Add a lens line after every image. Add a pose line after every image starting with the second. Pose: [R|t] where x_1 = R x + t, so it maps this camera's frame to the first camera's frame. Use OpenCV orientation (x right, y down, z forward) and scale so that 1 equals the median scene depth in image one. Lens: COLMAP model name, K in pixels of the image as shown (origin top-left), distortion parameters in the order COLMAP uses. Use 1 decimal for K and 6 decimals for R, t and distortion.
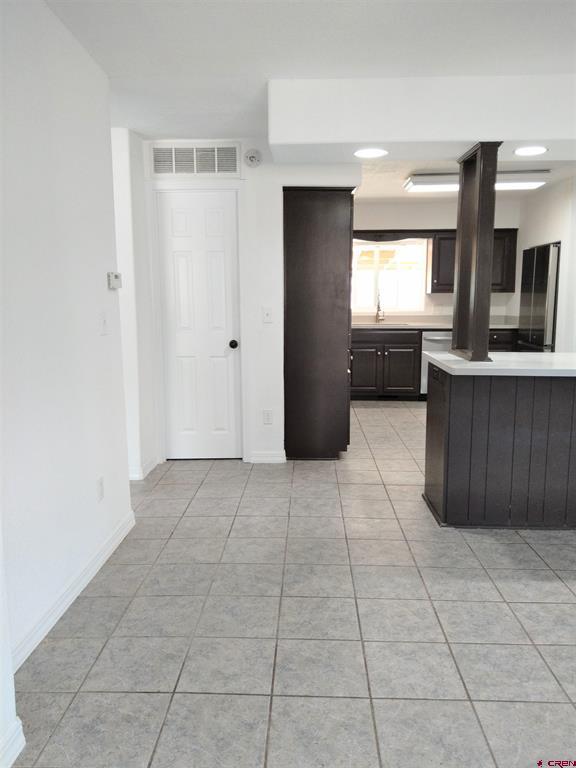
lens RADIAL K [[592.9, 0, 288.0], [0, 592.9, 384.0], [0, 0, 1]] dist [0.029777, -0.062885]
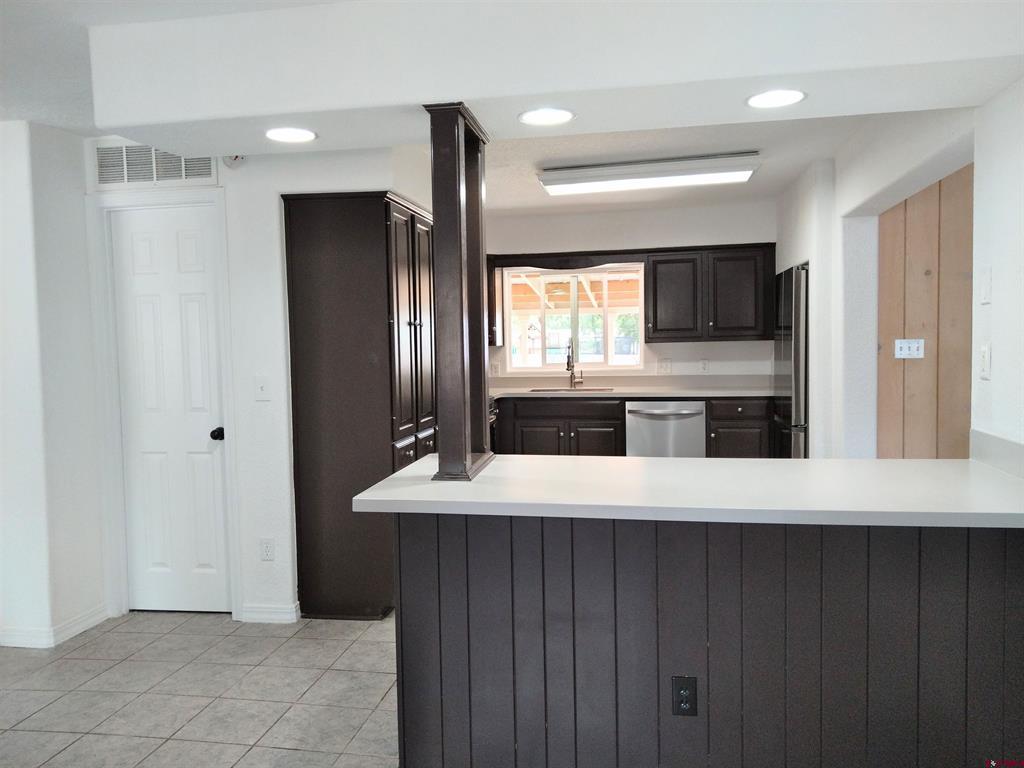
lens RADIAL K [[790.6, 0, 512.0], [0, 790.6, 384.0], [0, 0, 1]] dist [0.029777, -0.062885]
pose [[0.990788, -0.010549, -0.135014, 0.331262], [-0.001769, 0.995868, -0.090794, -0.042087], [0.135414, 0.090196, 0.986675, 0.176479]]
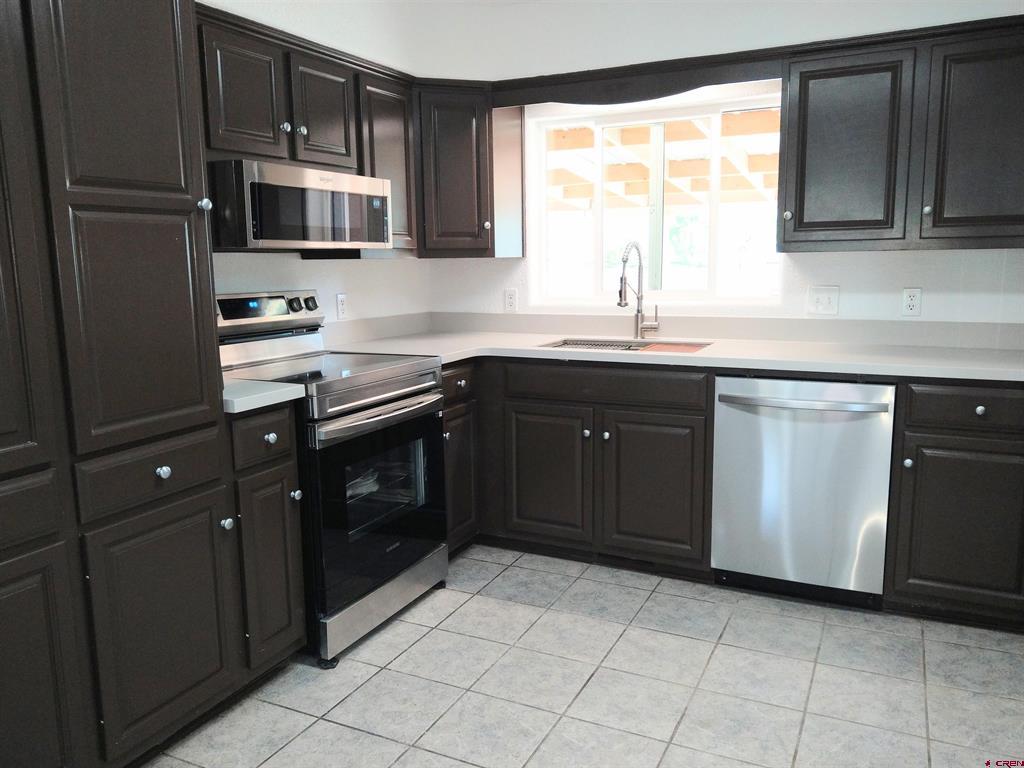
lens RADIAL K [[790.6, 0, 512.0], [0, 790.6, 384.0], [0, 0, 1]] dist [0.029777, -0.062885]
pose [[0.911573, 0.050323, -0.408048, 0.450789], [-0.044877, 0.998730, 0.022913, -0.134093], [0.408682, -0.002575, 0.912673, 0.866102]]
